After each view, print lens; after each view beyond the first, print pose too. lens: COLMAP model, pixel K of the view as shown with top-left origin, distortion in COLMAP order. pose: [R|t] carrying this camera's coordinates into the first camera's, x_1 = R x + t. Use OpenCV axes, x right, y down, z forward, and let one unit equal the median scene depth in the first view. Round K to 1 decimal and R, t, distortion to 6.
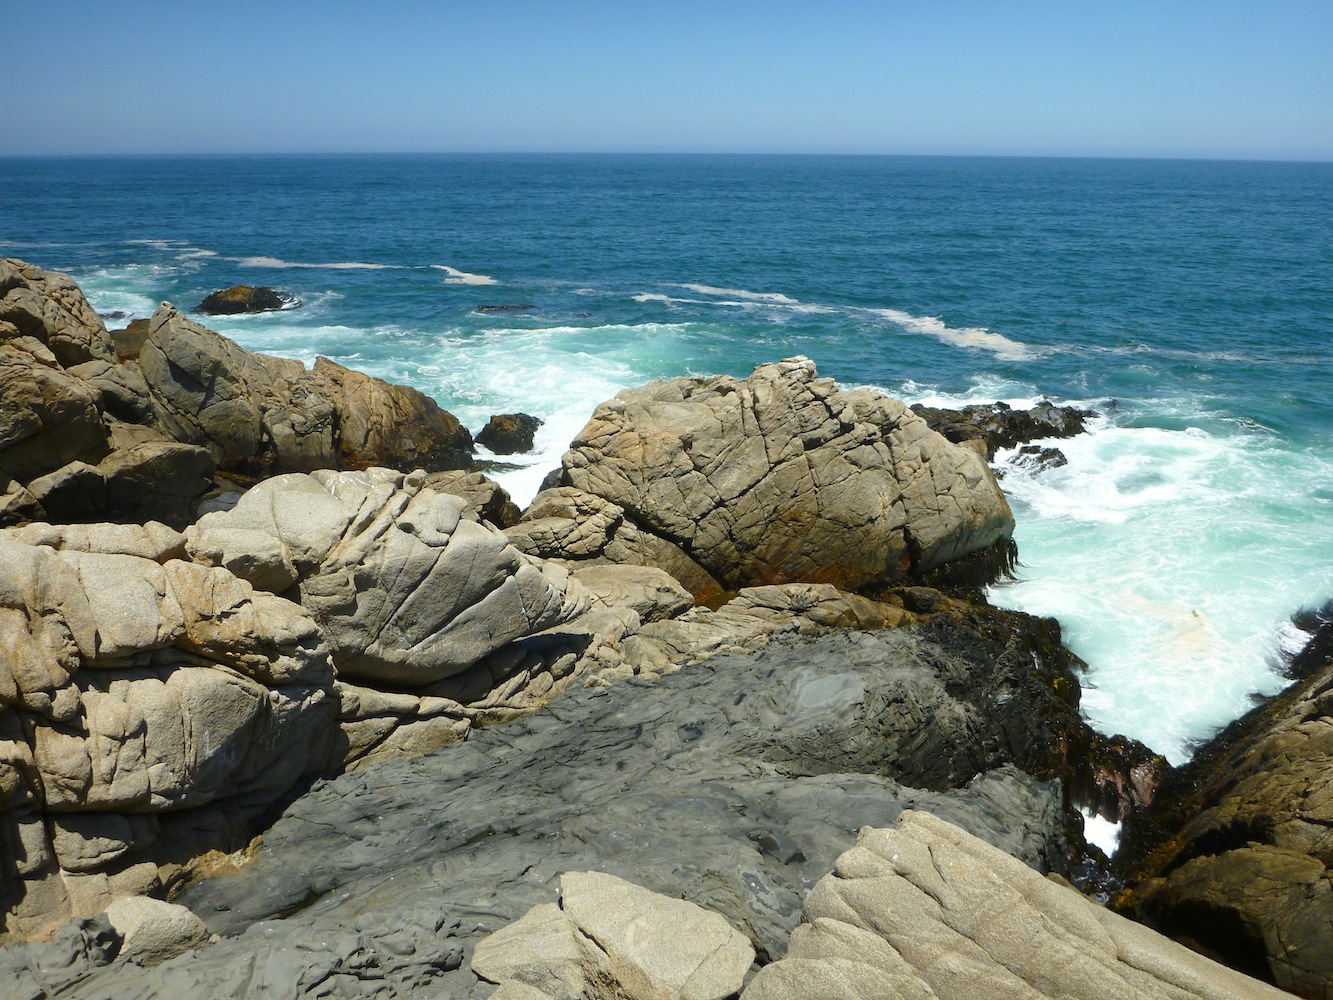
lens RADIAL K [[1106.8, 0, 654.0], [0, 1106.8, 490.3], [0, 0, 1]] dist [-0.026367, 0.016446]
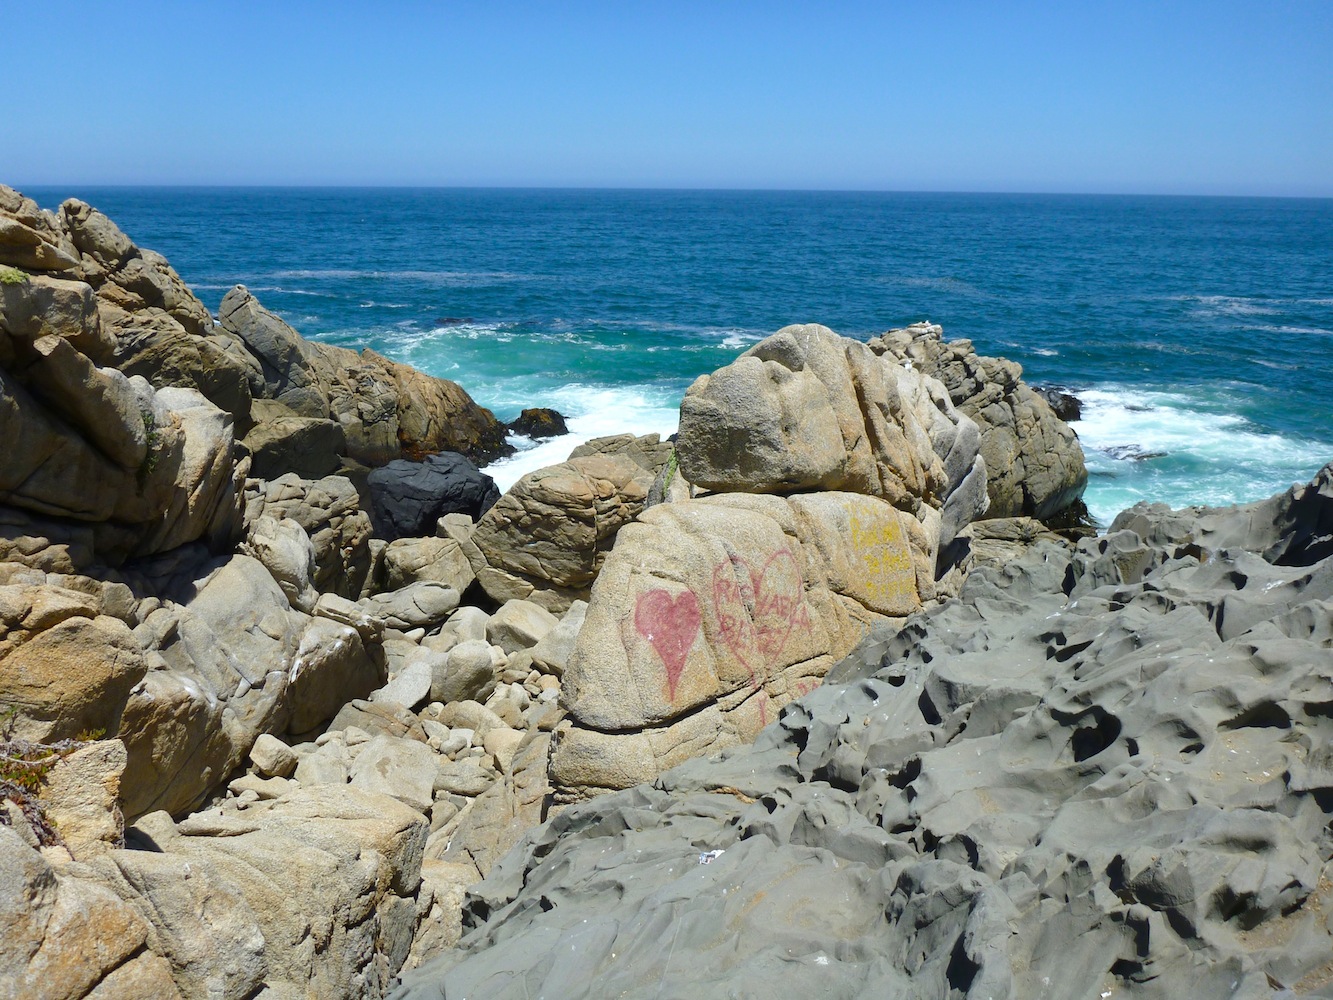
lens RADIAL K [[1106.8, 0, 634.2], [0, 1106.8, 485.8], [0, 0, 1]] dist [-0.026367, 0.016446]
pose [[0.990028, -0.030326, 0.137565, -0.291401], [0.035467, 0.998755, -0.035069, 0.061354], [-0.136331, 0.039598, 0.989872, 0.006743]]
